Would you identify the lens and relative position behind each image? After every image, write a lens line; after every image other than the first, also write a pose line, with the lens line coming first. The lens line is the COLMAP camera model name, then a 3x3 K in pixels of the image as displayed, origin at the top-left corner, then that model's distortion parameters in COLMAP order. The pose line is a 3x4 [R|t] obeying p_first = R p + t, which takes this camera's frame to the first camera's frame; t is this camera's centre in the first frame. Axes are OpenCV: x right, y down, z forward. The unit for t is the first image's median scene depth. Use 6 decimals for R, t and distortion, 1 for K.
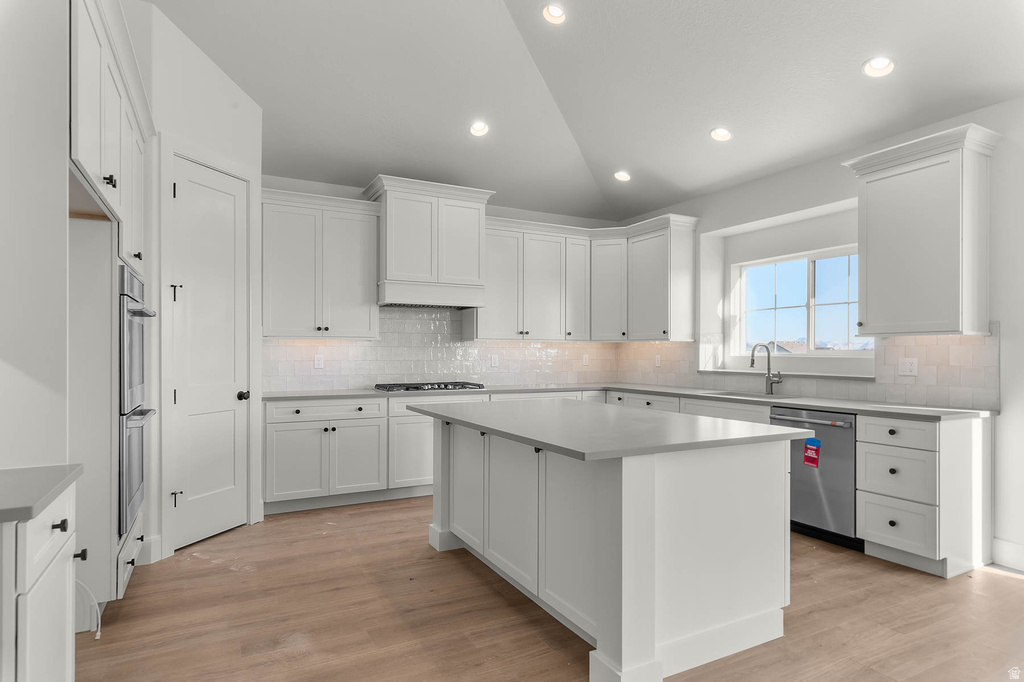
lens RADIAL K [[572.5, 0, 513.5], [0, 572.5, 350.9], [0, 0, 1]] dist [-0.004953, 0.000052]
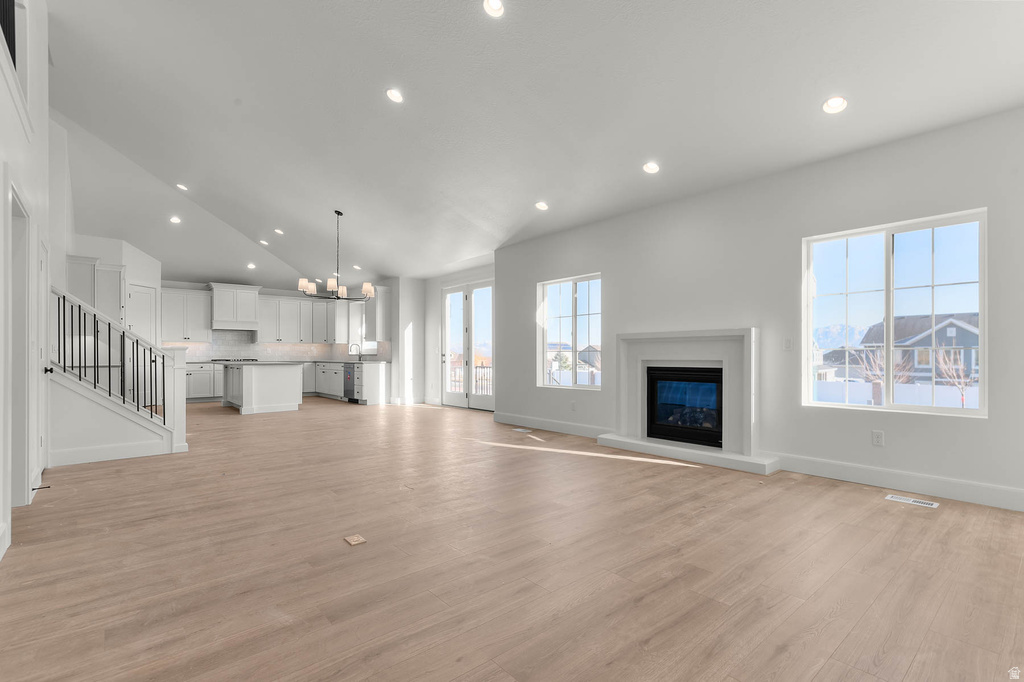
lens RADIAL K [[470.3, 0, 521.6], [0, 470.3, 355.8], [0, 0, 1]] dist [-0.004937, -0.000677]
pose [[0.971857, -0.004819, 0.235524, 0.659428], [0.003358, 0.999973, 0.006605, 0.033235], [-0.235549, -0.005628, 0.971846, -1.482164]]
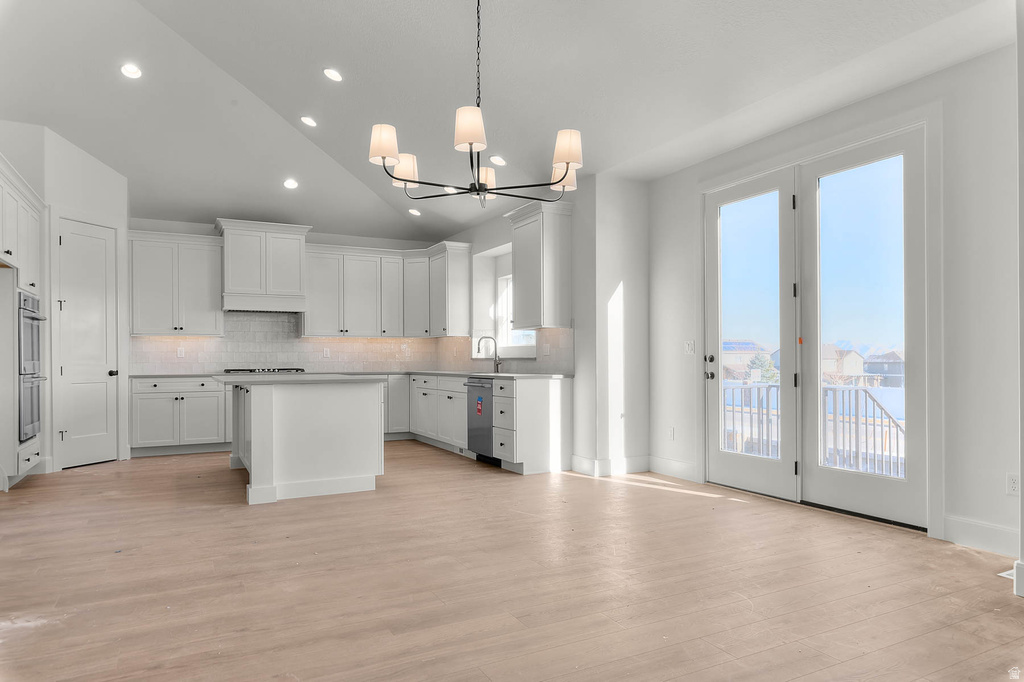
lens RADIAL K [[644.4, 0, 512.6], [0, 644.4, 358.5], [0, 0, 1]] dist [0.001675, -0.004743]
pose [[0.999943, -0.008111, -0.006950, 0.478351], [0.008123, 0.999966, 0.001649, 0.037579], [0.006936, -0.001705, 0.999974, -0.553966]]
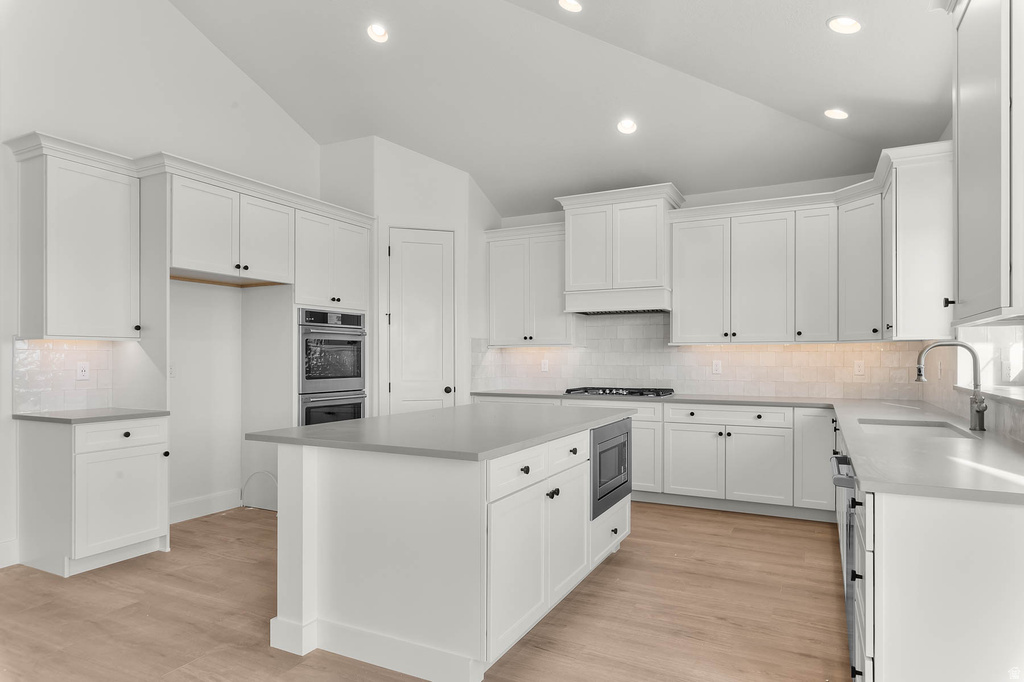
lens RADIAL K [[578.3, 0, 539.4], [0, 578.3, 355.9], [0, 0, 1]] dist [-0.015653, 0.000583]
pose [[0.588564, -0.003971, -0.808441, 0.626756], [0.004442, 0.999989, -0.001678, 0.000673], [0.808439, -0.002604, 0.588575, 0.300769]]
